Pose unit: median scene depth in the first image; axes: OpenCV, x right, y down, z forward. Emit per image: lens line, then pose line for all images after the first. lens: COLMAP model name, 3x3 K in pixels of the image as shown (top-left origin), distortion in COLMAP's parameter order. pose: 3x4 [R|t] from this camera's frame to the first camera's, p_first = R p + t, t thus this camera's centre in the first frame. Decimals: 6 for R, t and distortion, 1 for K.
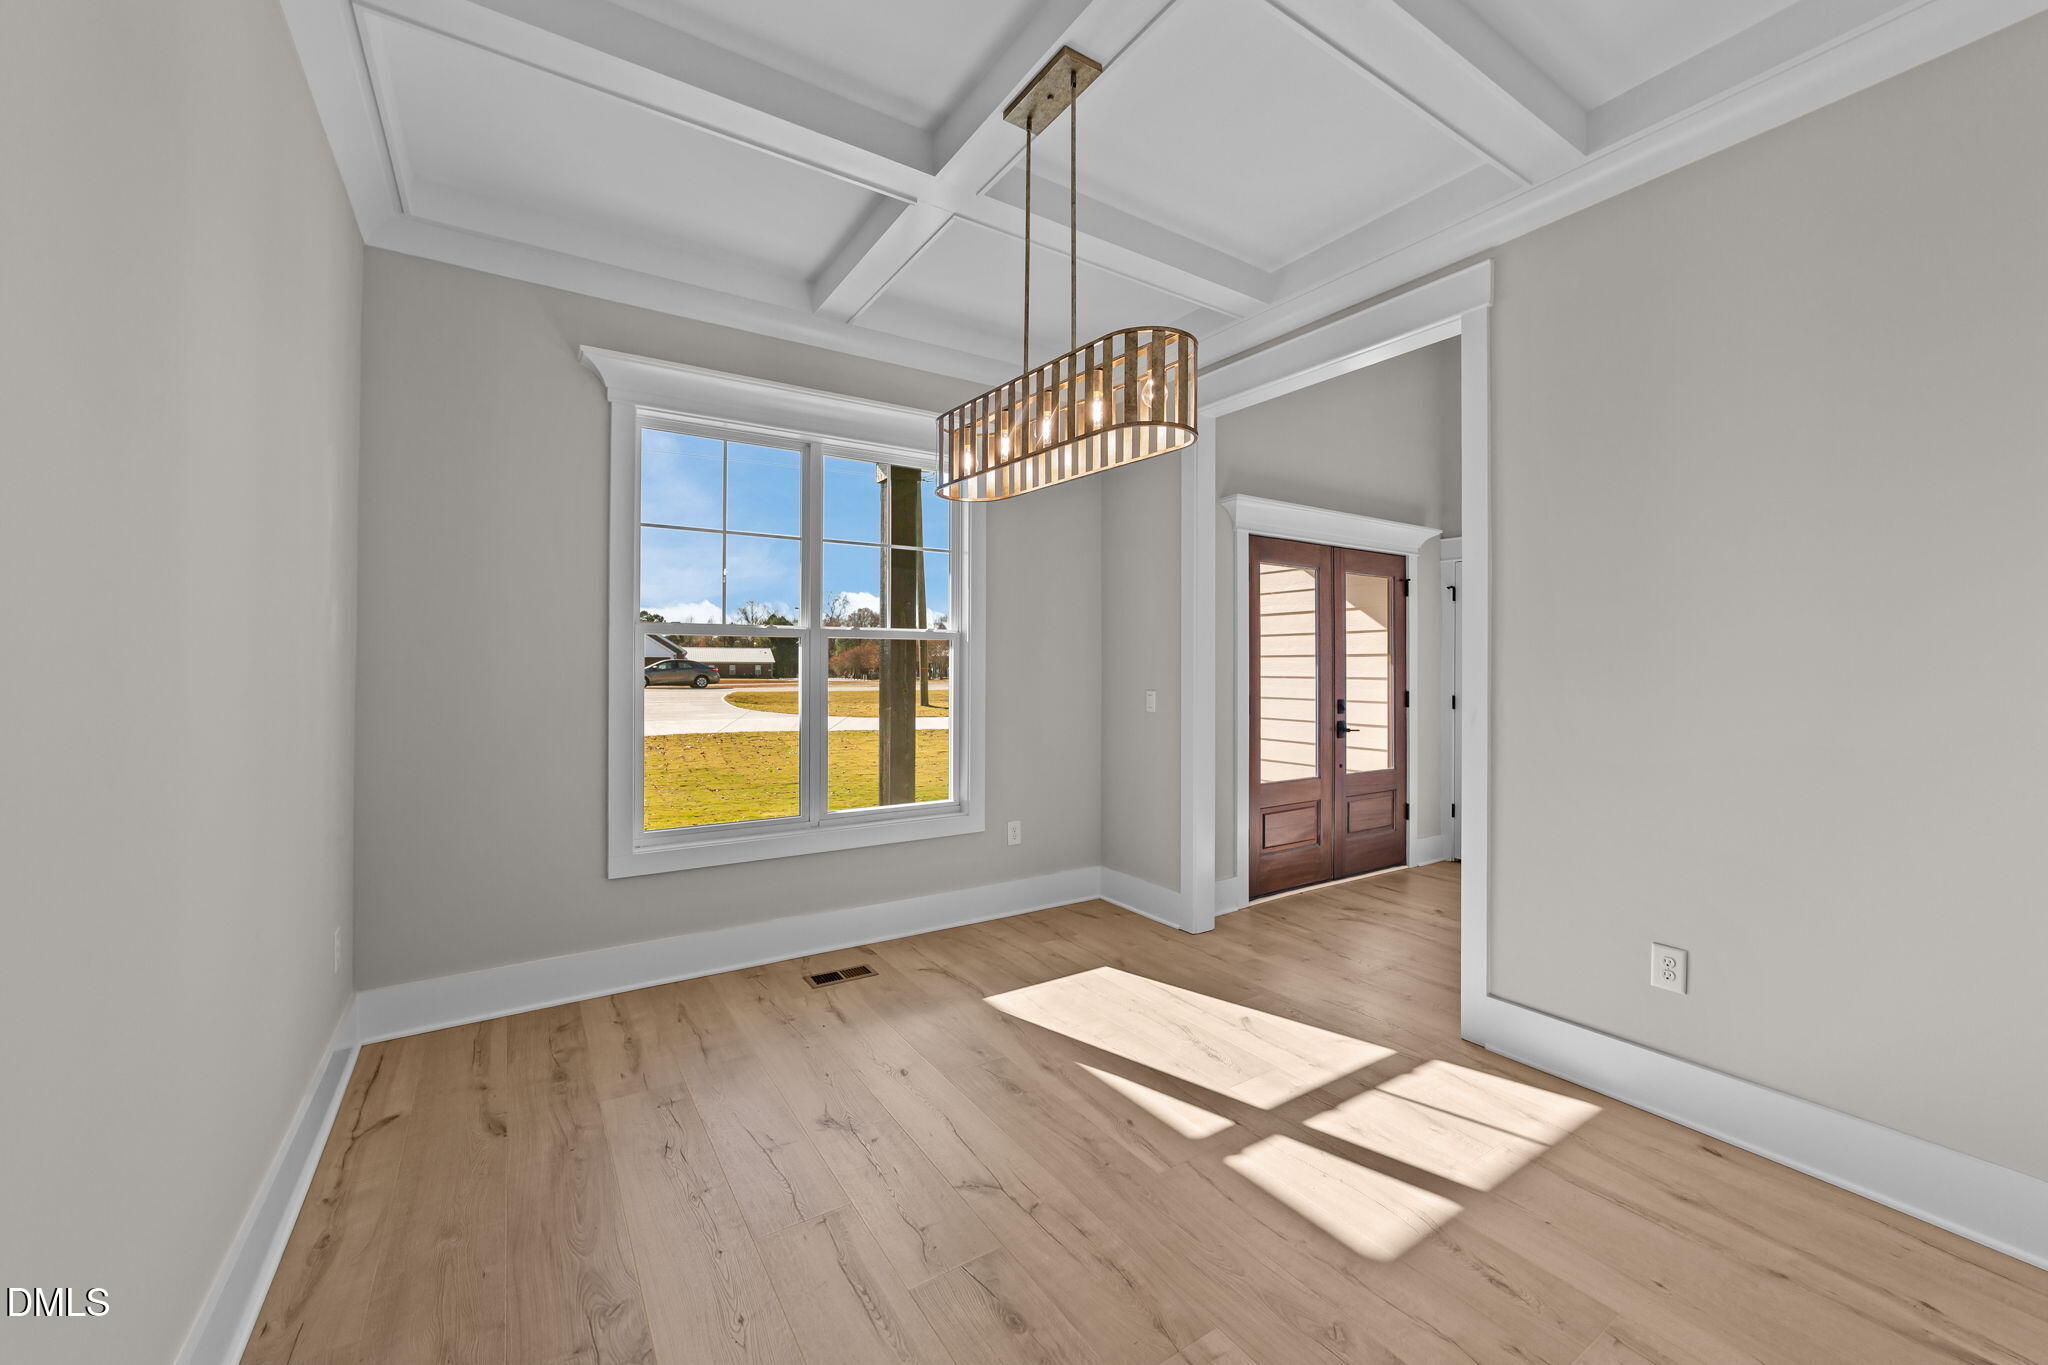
lens RADIAL K [[778.0, 0, 1023.6], [0, 778.0, 676.2], [0, 0, 1]] dist [-0.012463, 0.002345]
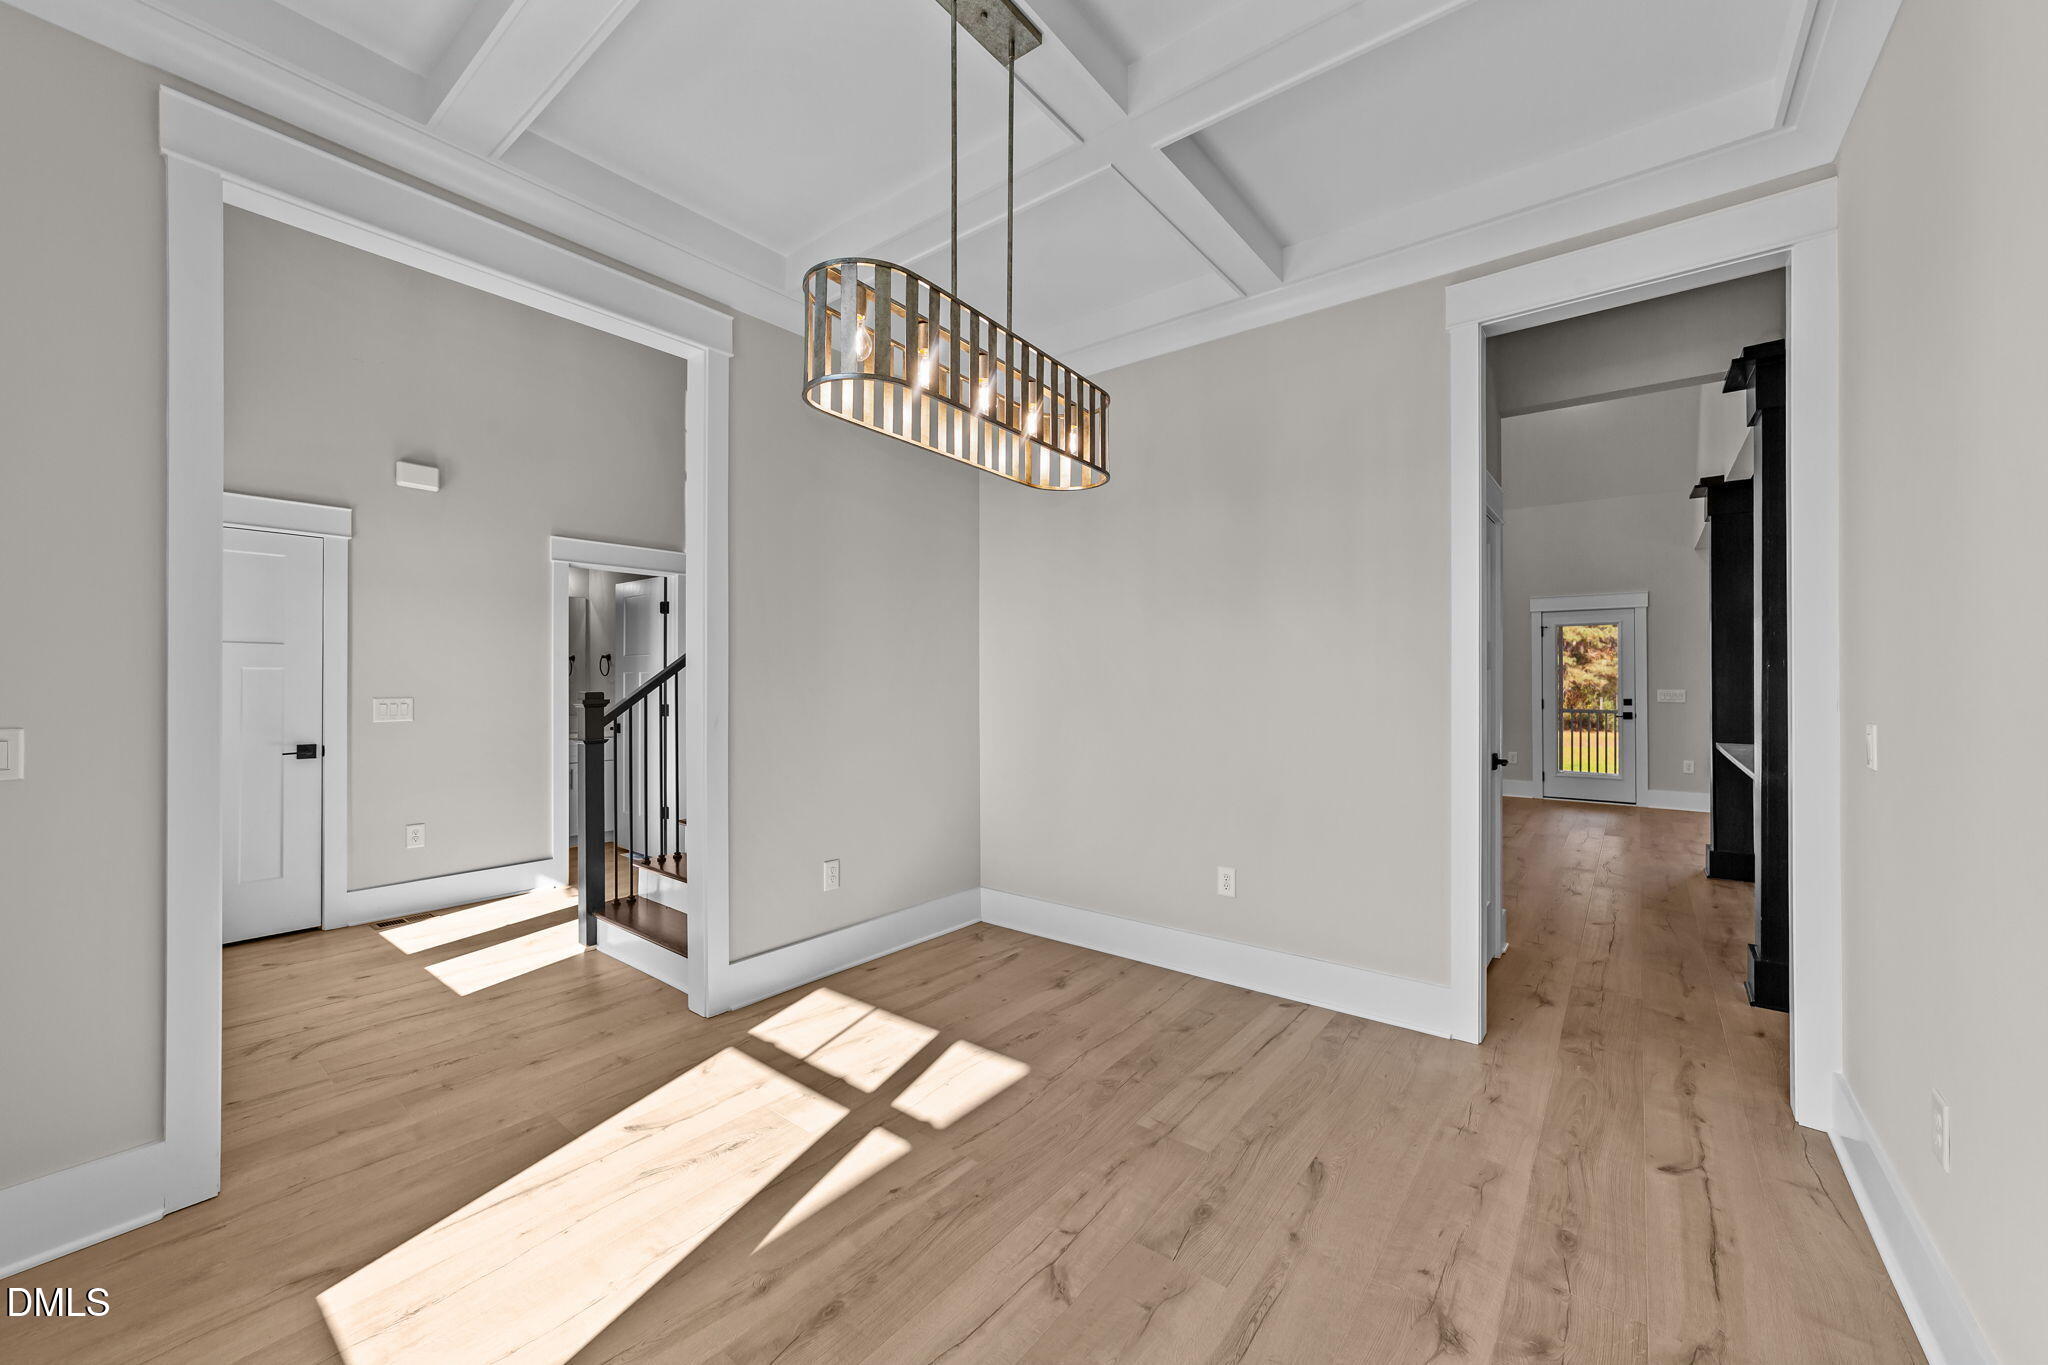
lens RADIAL K [[778.0, 0, 1034.2], [0, 778.0, 676.0], [0, 0, 1]] dist [-0.012463, 0.002345]
pose [[-0.315696, 0.002516, 0.948857, -0.813280], [0.010325, 0.999946, 0.000784, -0.005808], [-0.948804, 0.010044, -0.315705, 1.224170]]
